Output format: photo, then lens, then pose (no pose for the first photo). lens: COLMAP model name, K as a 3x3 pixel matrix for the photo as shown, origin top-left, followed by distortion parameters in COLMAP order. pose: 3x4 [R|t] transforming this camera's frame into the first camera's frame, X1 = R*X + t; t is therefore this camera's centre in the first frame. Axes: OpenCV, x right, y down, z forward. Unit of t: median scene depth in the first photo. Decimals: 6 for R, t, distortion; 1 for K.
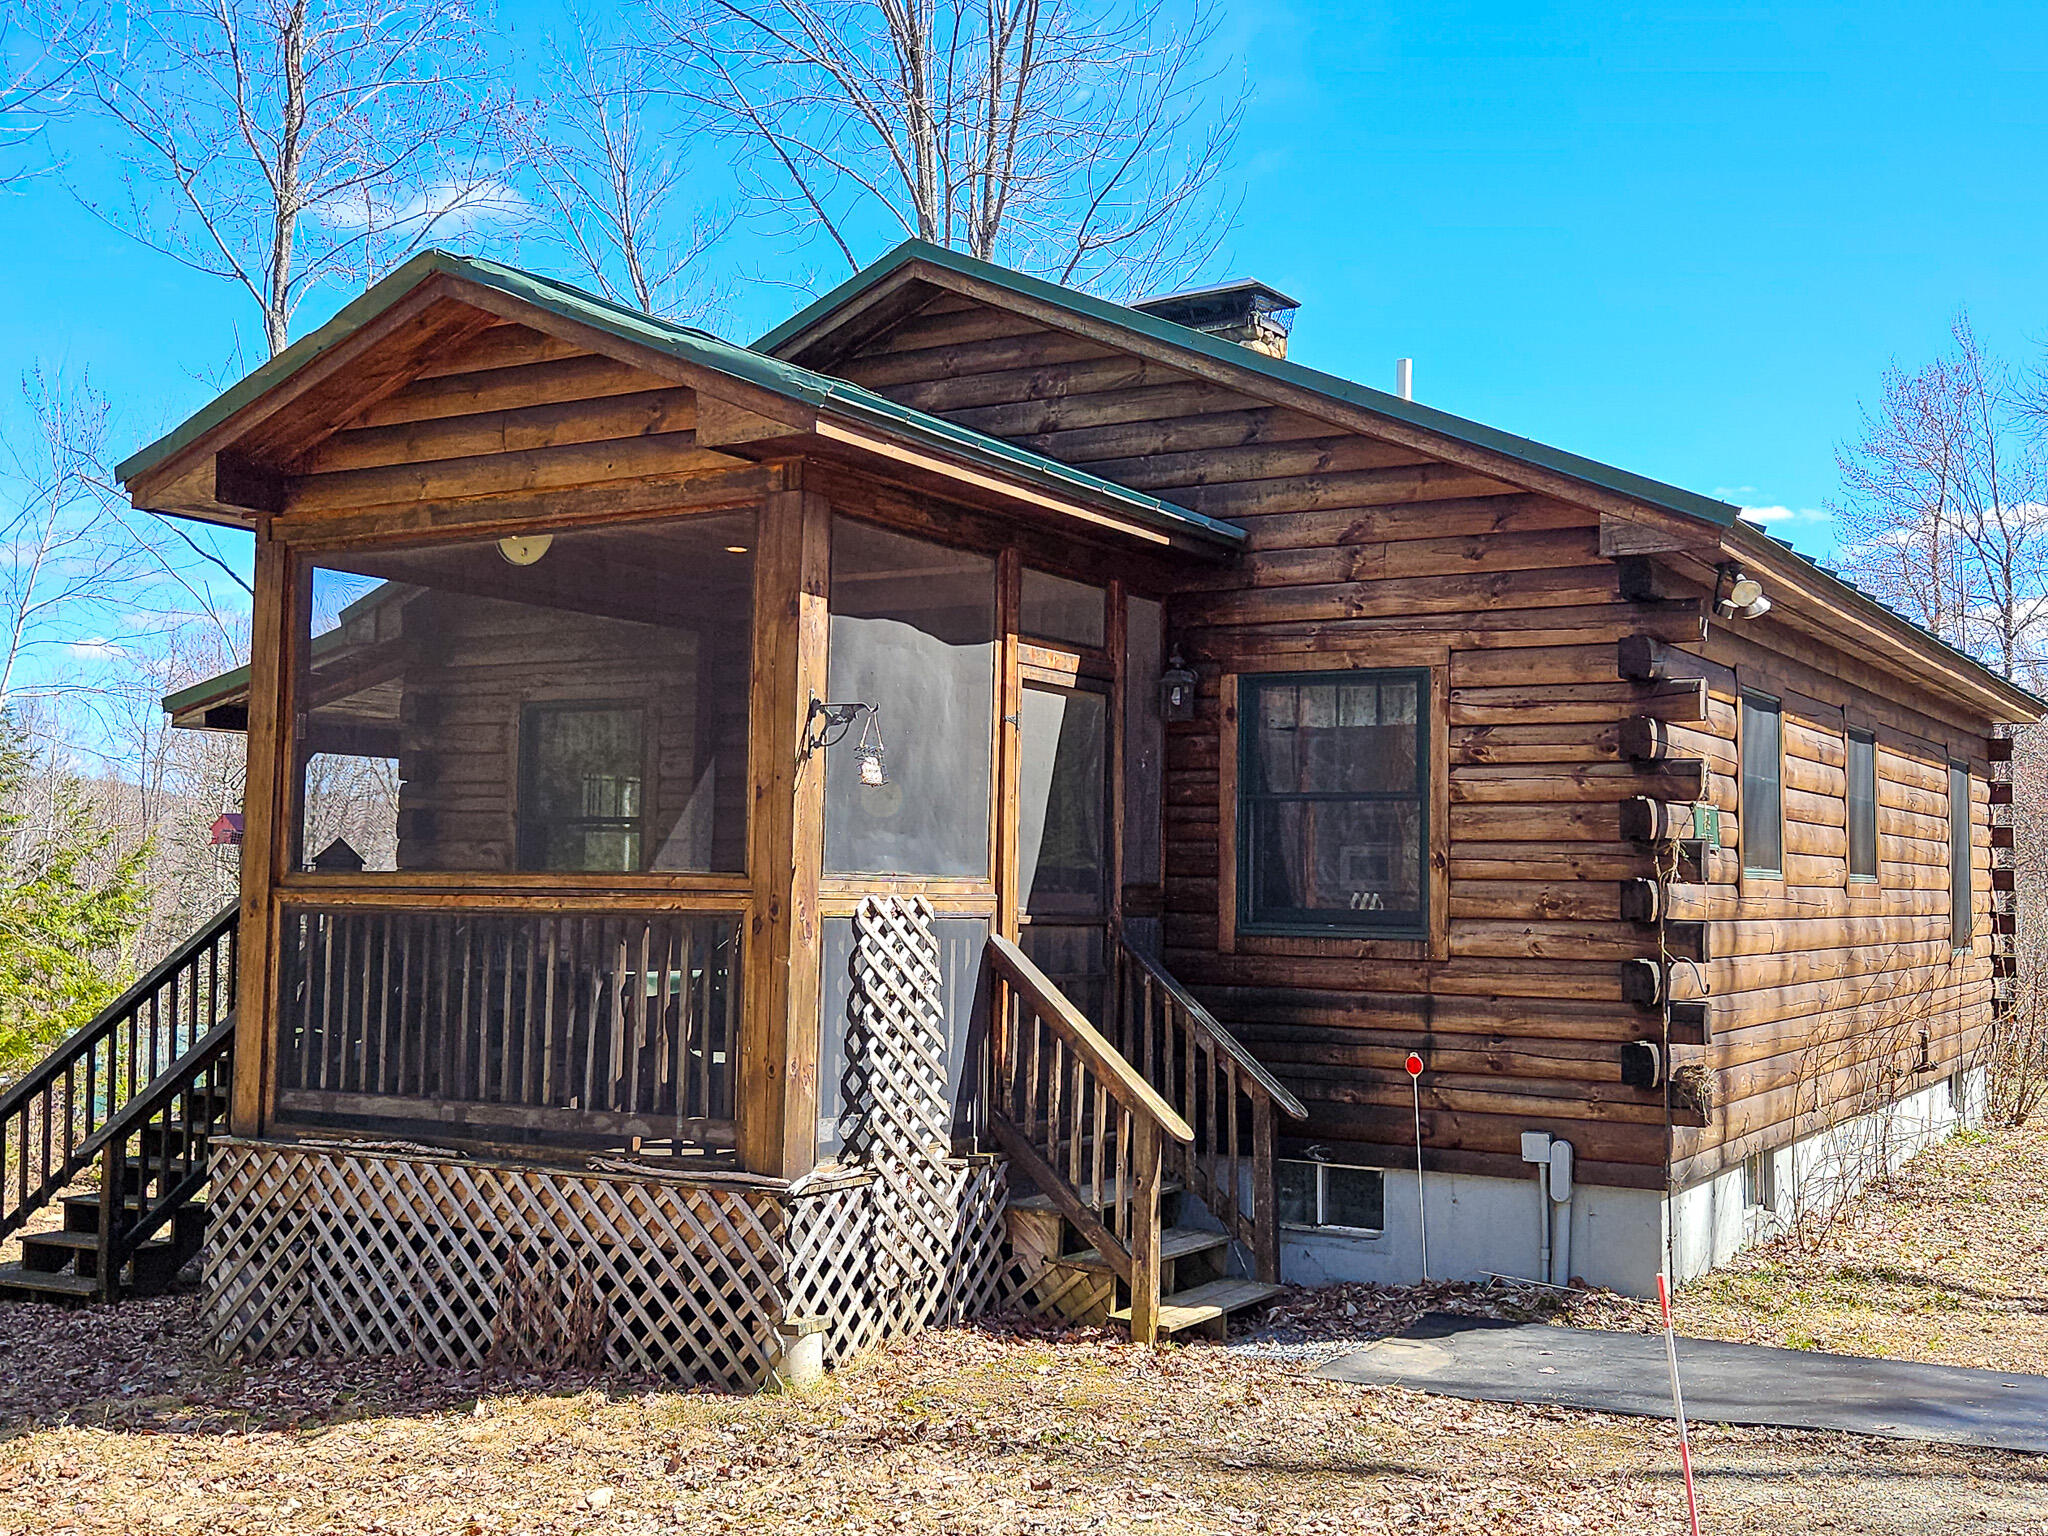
lens RADIAL K [[2179.3, 0, 1024.0], [0, 2179.3, 768.0], [0, 0, 1]] dist [0.136036, -0.427225]
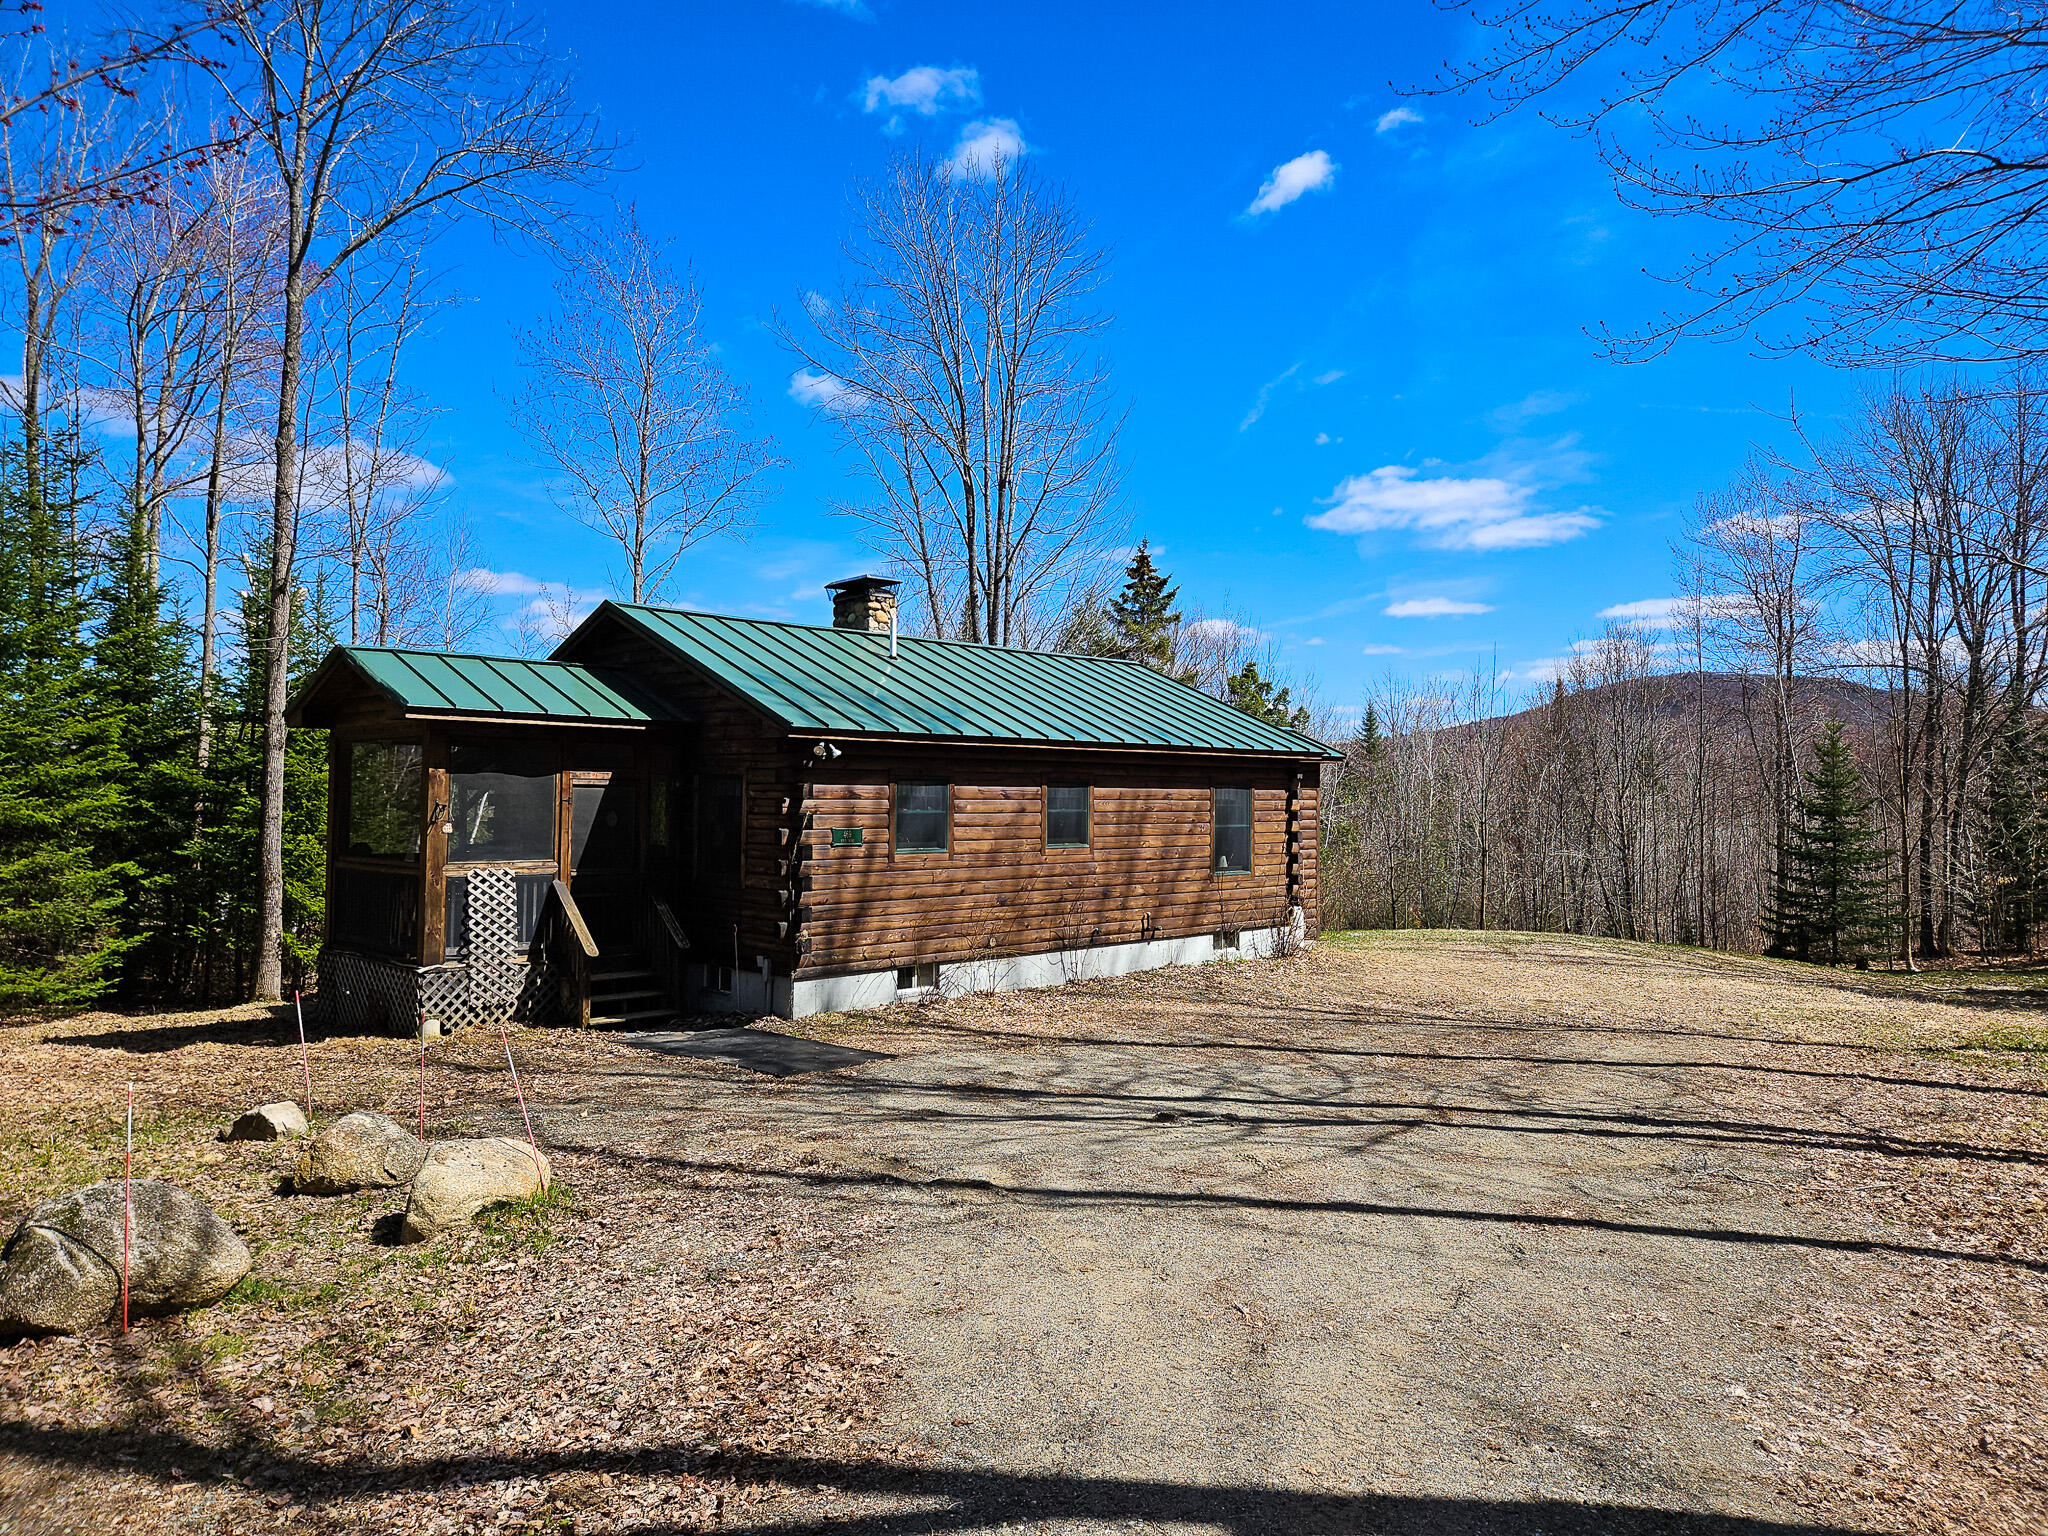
lens RADIAL K [[1379.6, 0, 1026.7], [0, 1379.6, 764.5], [0, 0, 1]] dist [0.084161, -0.074464]
pose [[0.970852, -0.013749, -0.239287, 1.019757], [0.020466, 0.999462, 0.025610, -0.105409], [0.238806, -0.029761, 0.970611, -0.564115]]
